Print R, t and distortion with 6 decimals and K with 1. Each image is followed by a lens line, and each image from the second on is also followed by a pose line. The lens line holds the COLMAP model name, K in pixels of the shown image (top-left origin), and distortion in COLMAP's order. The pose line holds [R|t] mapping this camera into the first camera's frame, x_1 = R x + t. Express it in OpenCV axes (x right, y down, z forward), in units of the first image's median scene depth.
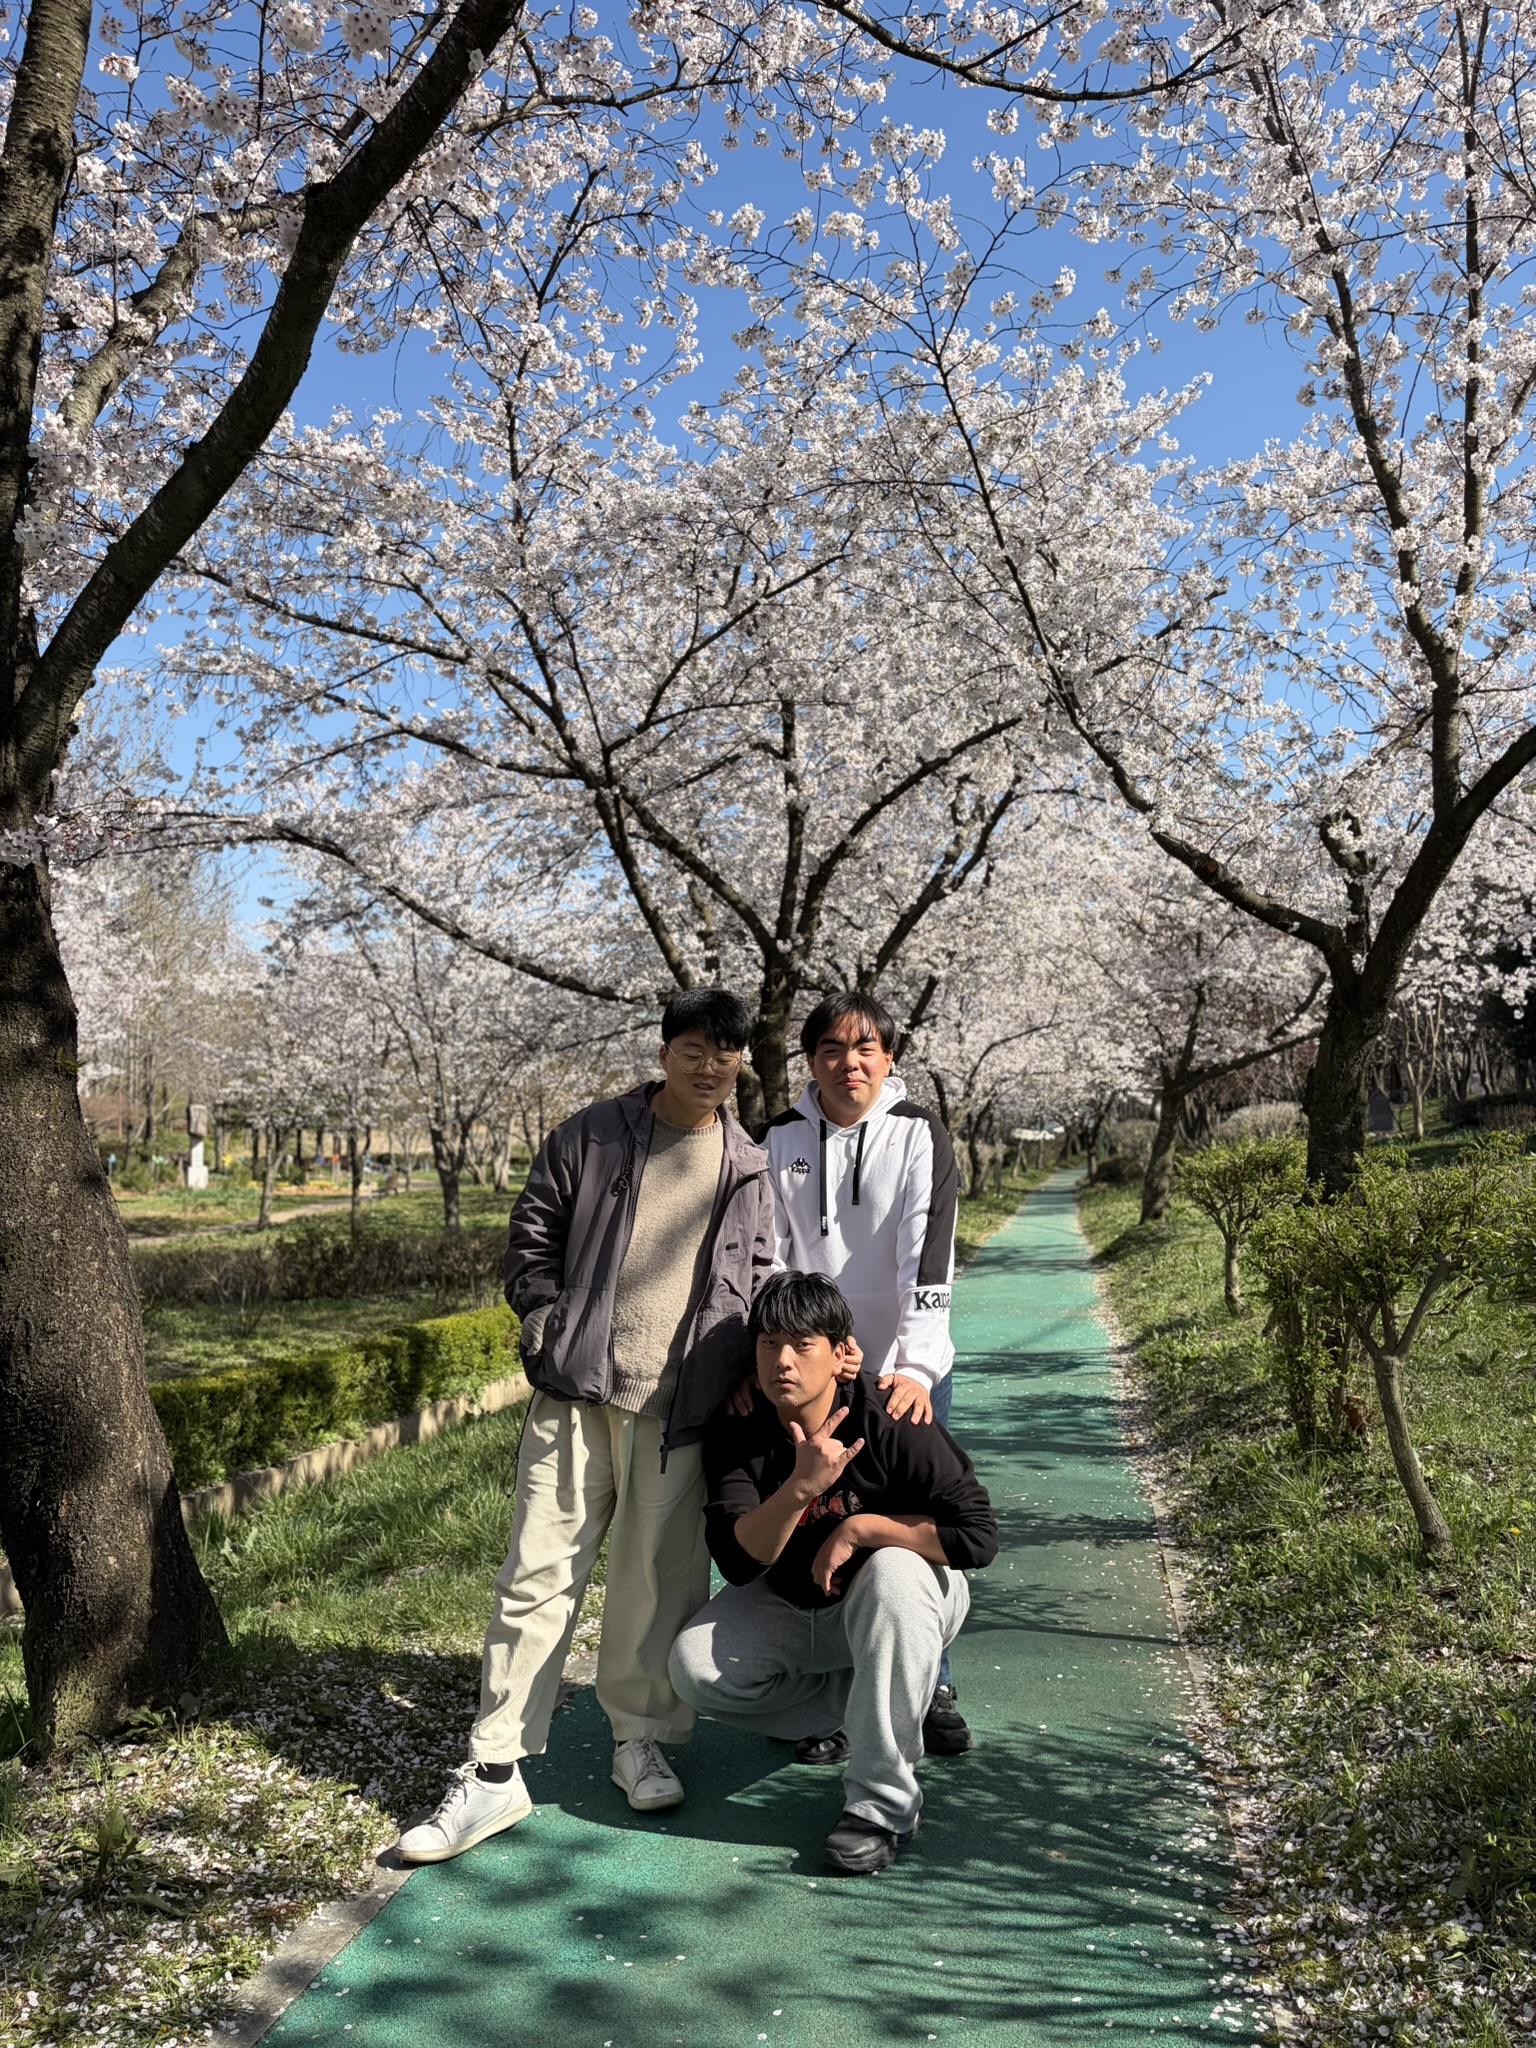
lens RADIAL K [[1548.3, 0, 768.0], [0, 1548.3, 1024.0], [0, 0, 1]] dist [0.059626, 0.001722]
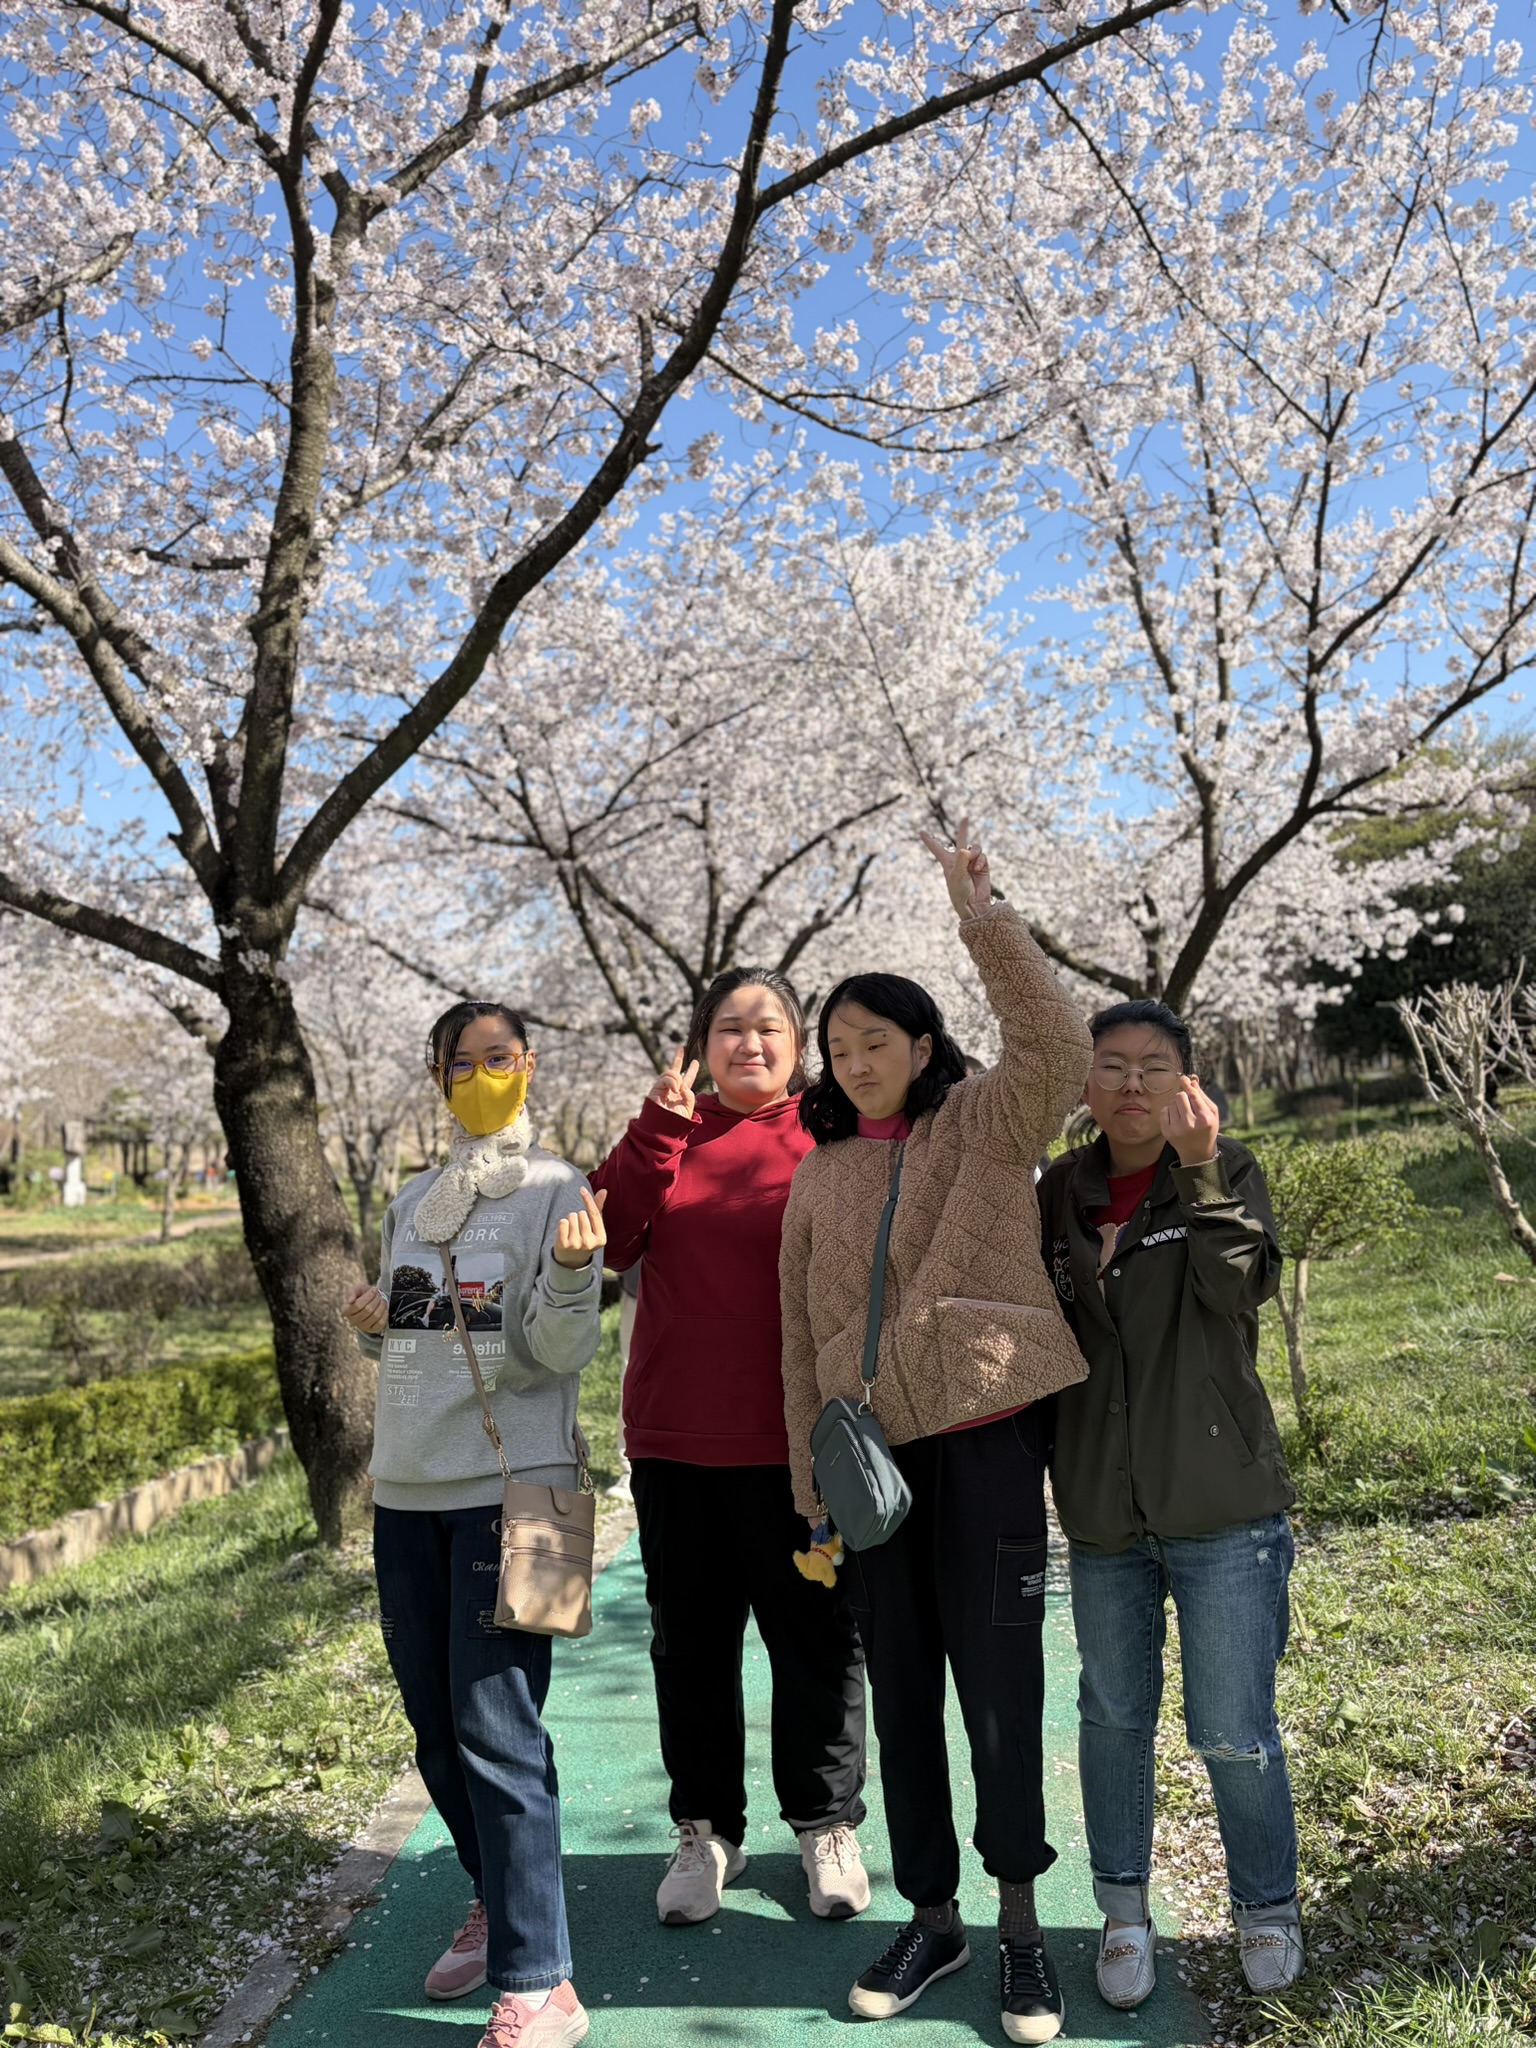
lens RADIAL K [[1570.1, 0, 722.6], [0, 1570.1, 958.7], [0, 0, 1]] dist [0.038227, -0.003056]
pose [[0.998027, -0.016229, 0.060653, -0.049822], [0.018680, 0.999023, -0.040054, -0.019654], [-0.059943, 0.041107, 0.997355, -0.214335]]
